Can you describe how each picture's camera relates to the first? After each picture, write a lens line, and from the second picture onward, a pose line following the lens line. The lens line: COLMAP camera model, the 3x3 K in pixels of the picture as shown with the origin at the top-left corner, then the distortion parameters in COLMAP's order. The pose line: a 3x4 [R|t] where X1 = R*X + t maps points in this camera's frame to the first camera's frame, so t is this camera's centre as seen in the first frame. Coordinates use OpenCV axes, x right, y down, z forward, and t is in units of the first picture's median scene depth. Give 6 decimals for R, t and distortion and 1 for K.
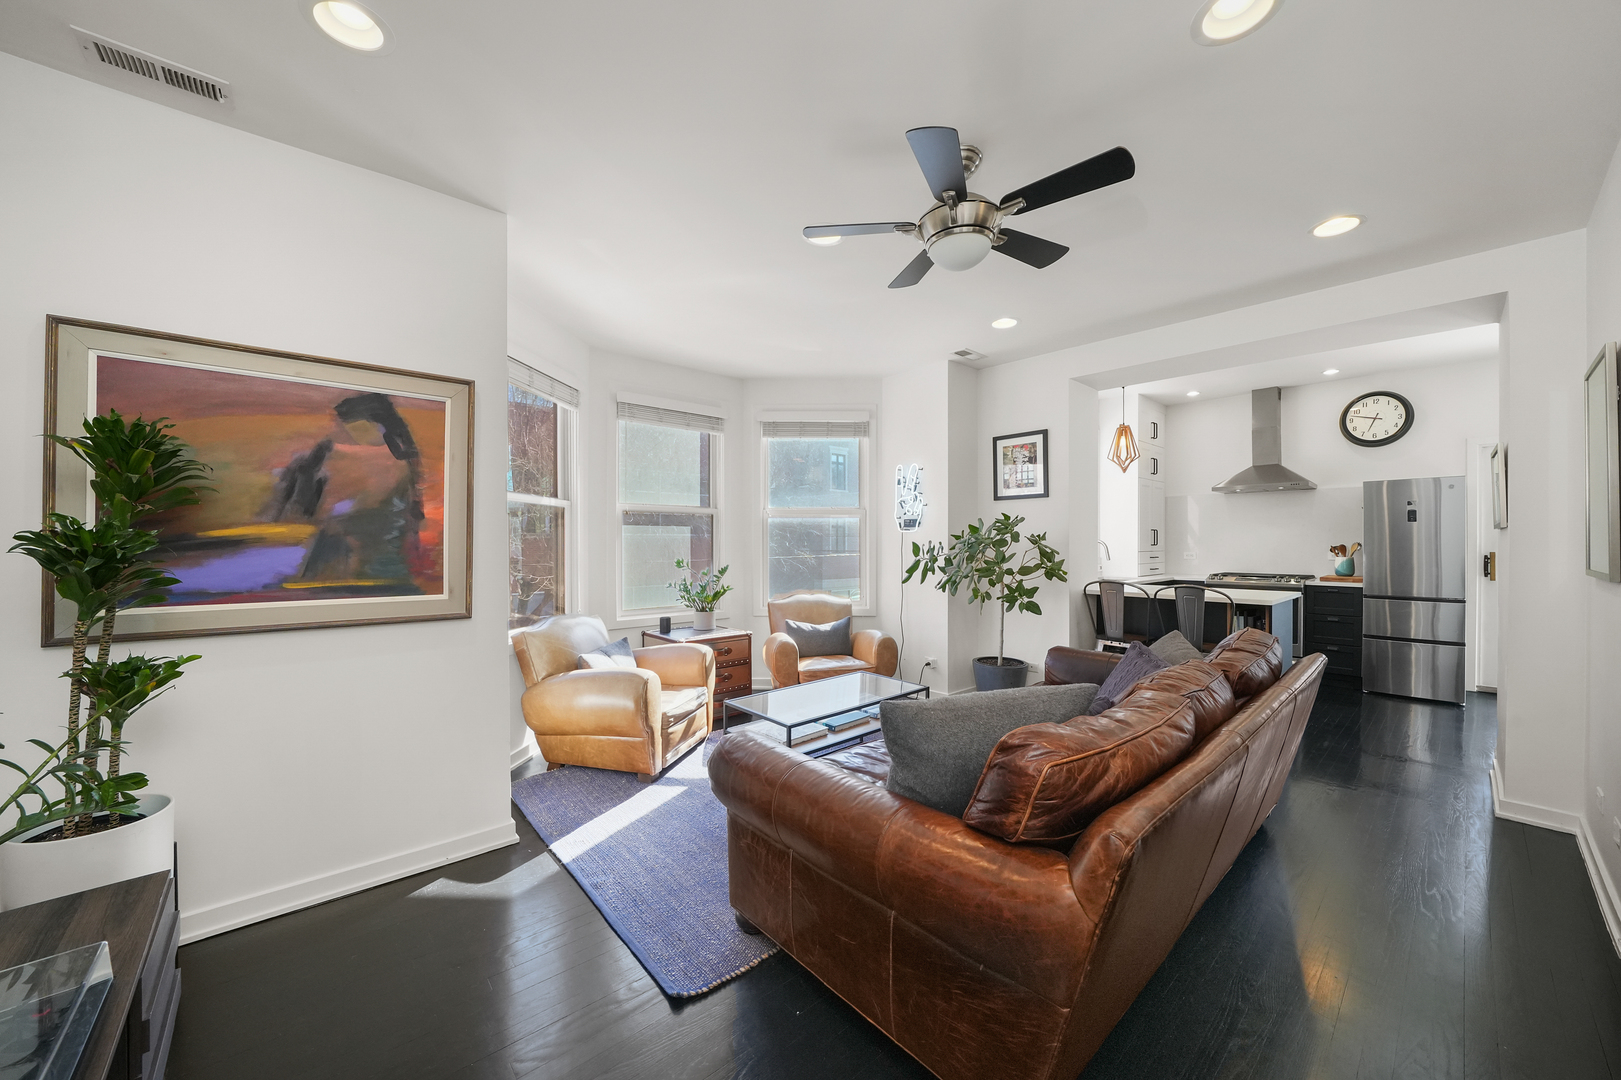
lens RADIAL K [[593.7, 0, 810.5], [0, 593.7, 540.0], [0, 0, 1]] dist [-0.011328, -0.000041]
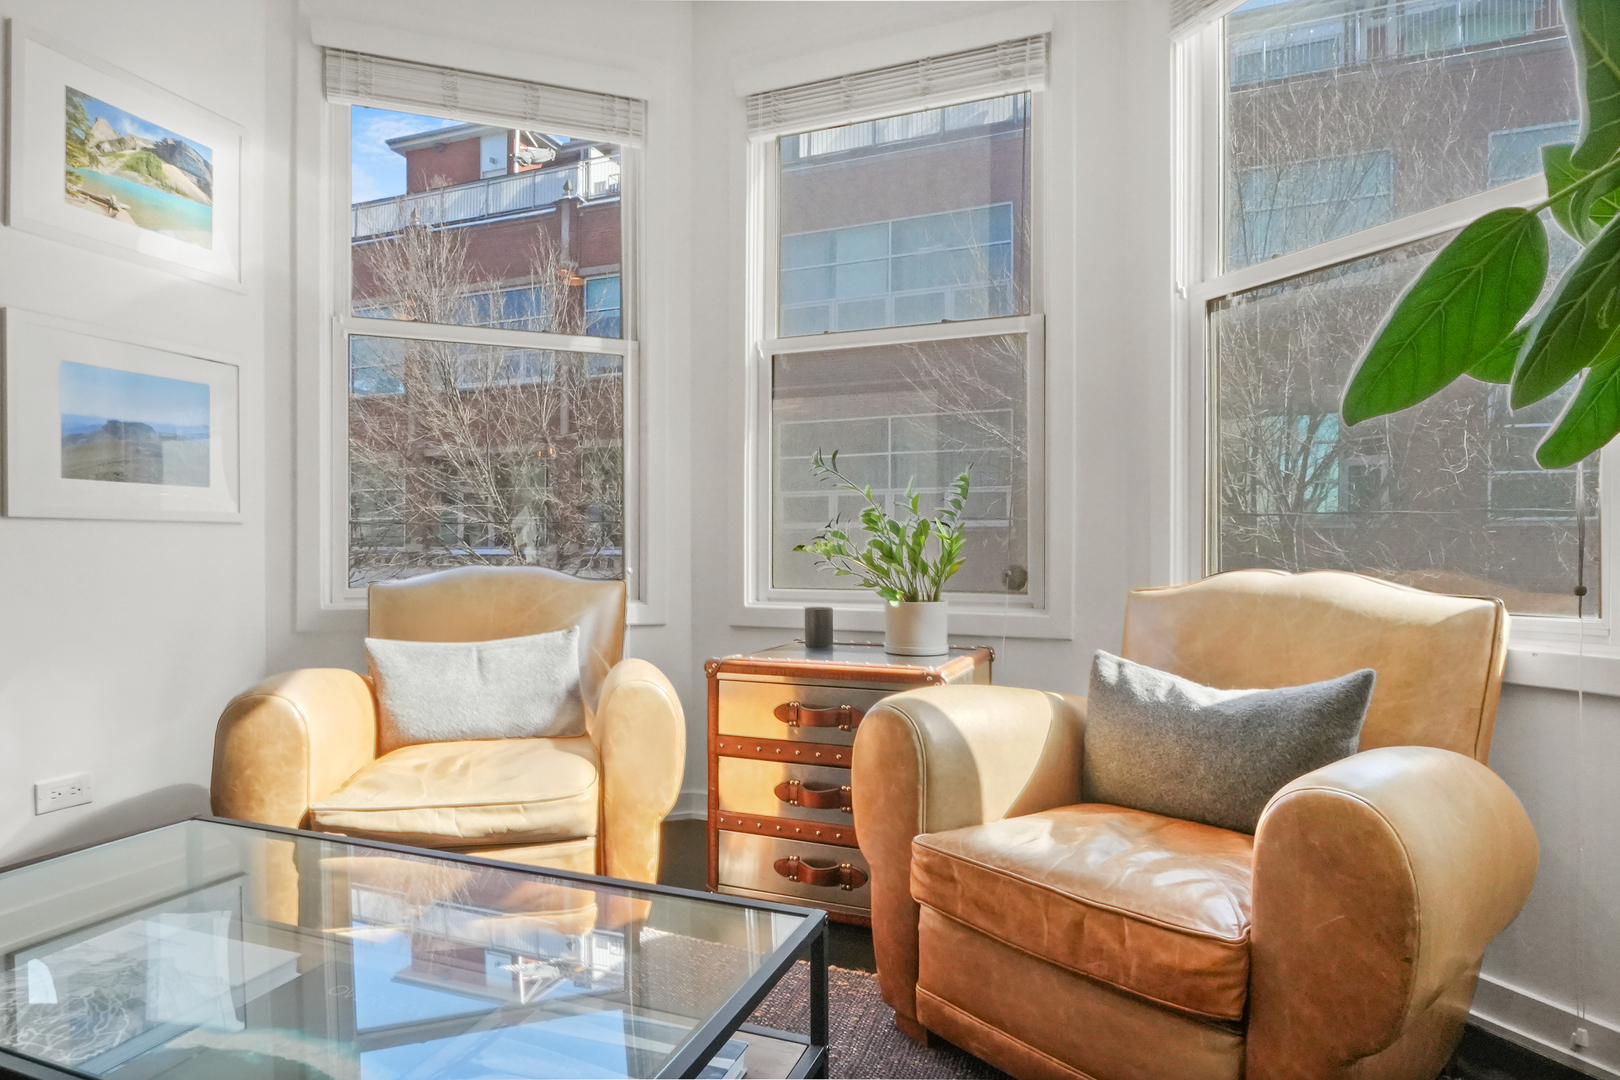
lens RADIAL K [[880.4, 0, 805.2], [0, 880.4, 558.8], [0, 0, 1]] dist [0.000093, 0.000254]
pose [[0.443809, 0.002539, -0.896118, 0.216288], [-0.000539, 0.999997, 0.002566, 0.079238], [0.896121, -0.000656, 0.443809, 0.606986]]
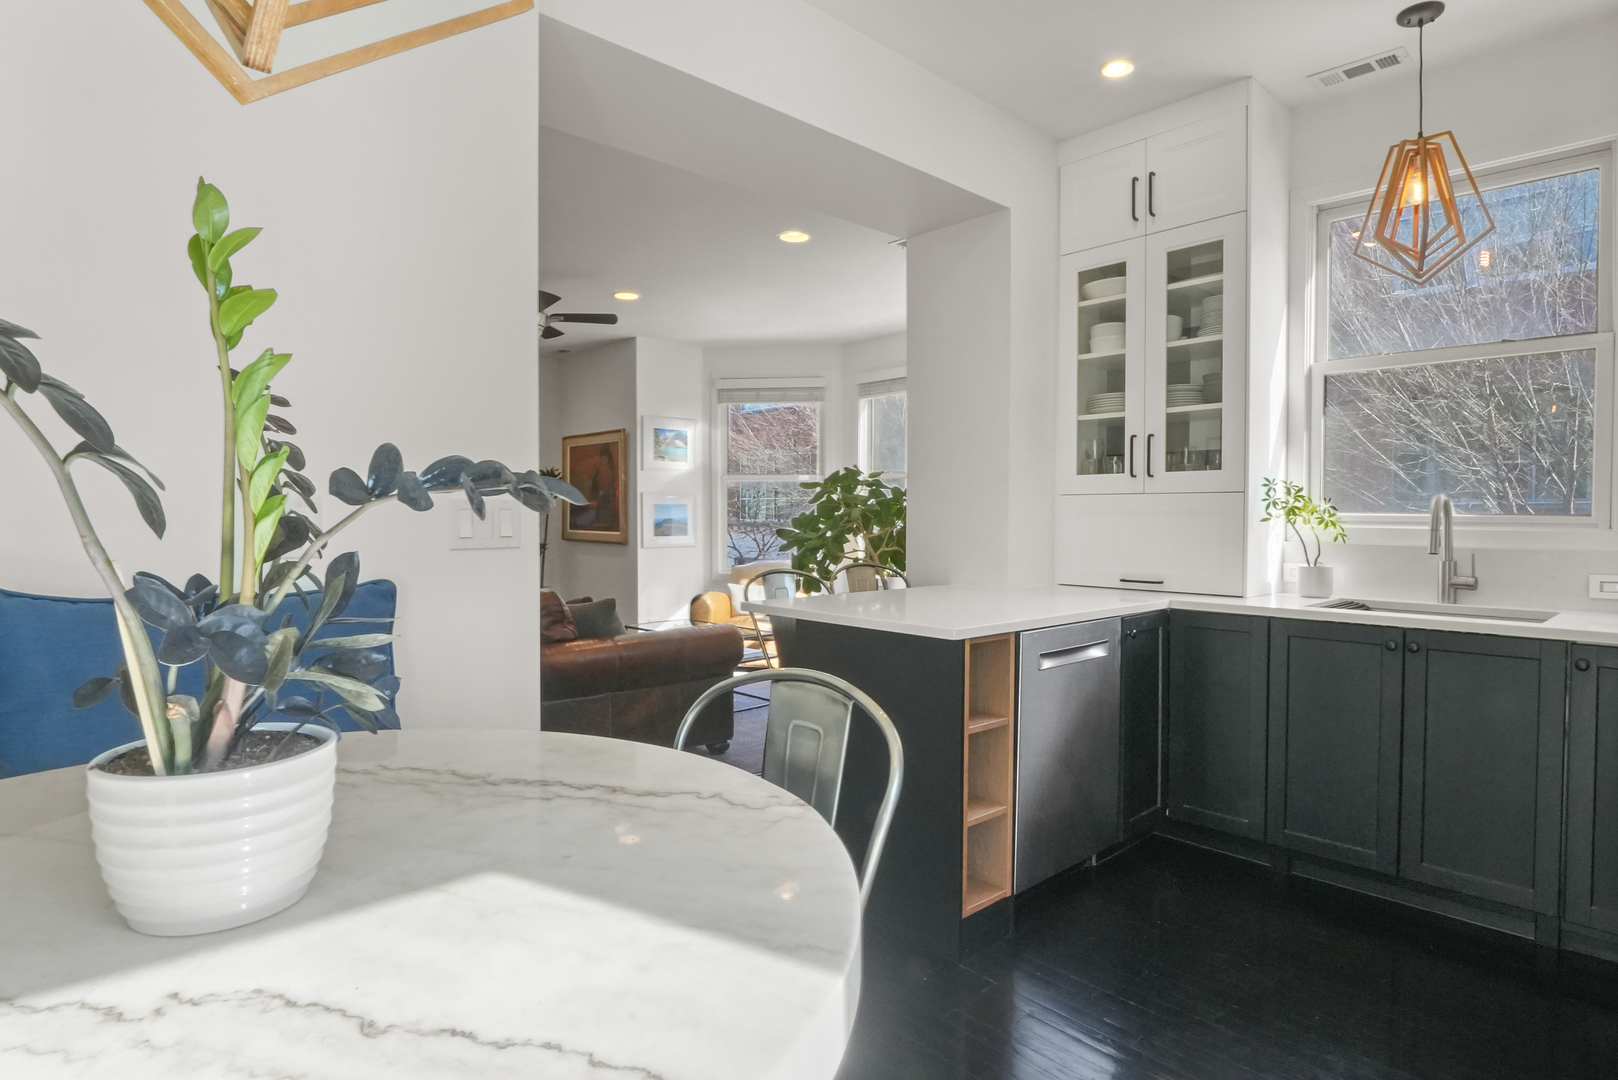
lens RADIAL K [[869.0, 0, 804.3], [0, 869.0, 531.8], [0, 0, 1]] dist [-0.005741, -0.008656]
pose [[0.009643, 0.018295, -0.999786, 1.078726], [-0.000126, 0.999833, 0.018294, 0.014121], [0.999953, -0.000051, 0.009644, 0.708877]]
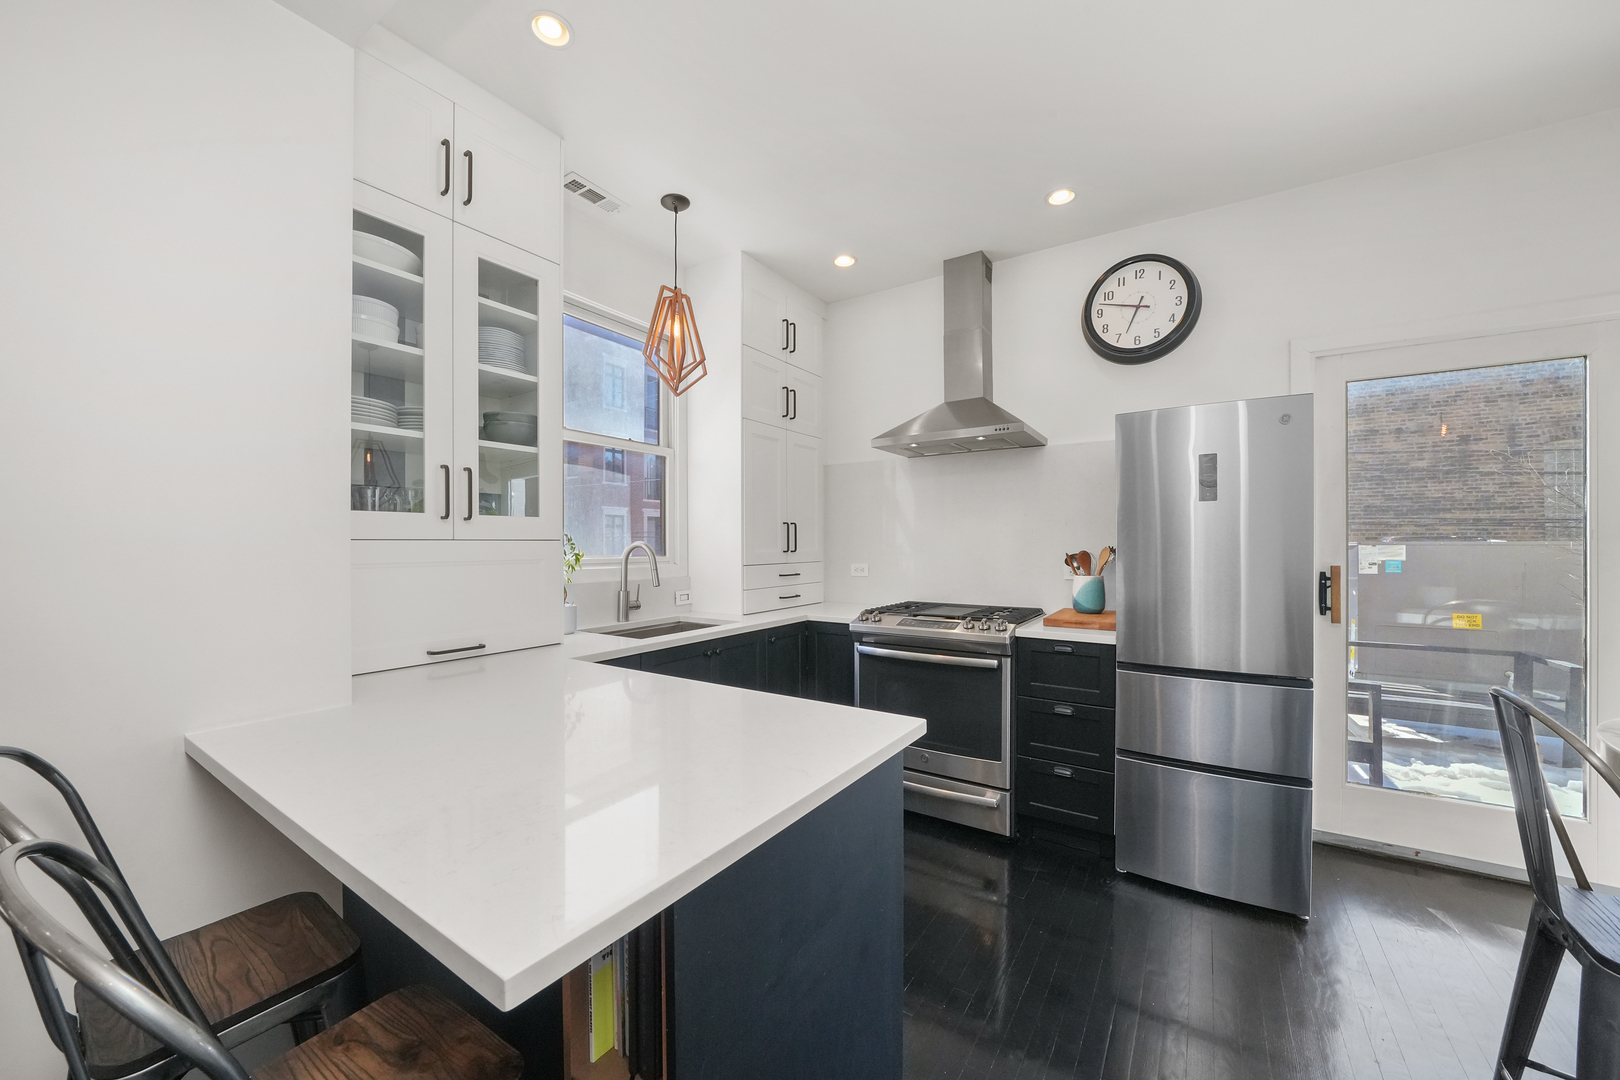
lens RADIAL K [[593.4, 0, 810.0], [0, 593.4, 540.0], [0, 0, 1]] dist [-0.011328, -0.000041]
pose [[0.967829, -0.001705, 0.251604, 0.554246], [0.001908, 0.999998, -0.000563, -0.001969], [-0.251602, 0.001025, 0.967830, 0.573507]]
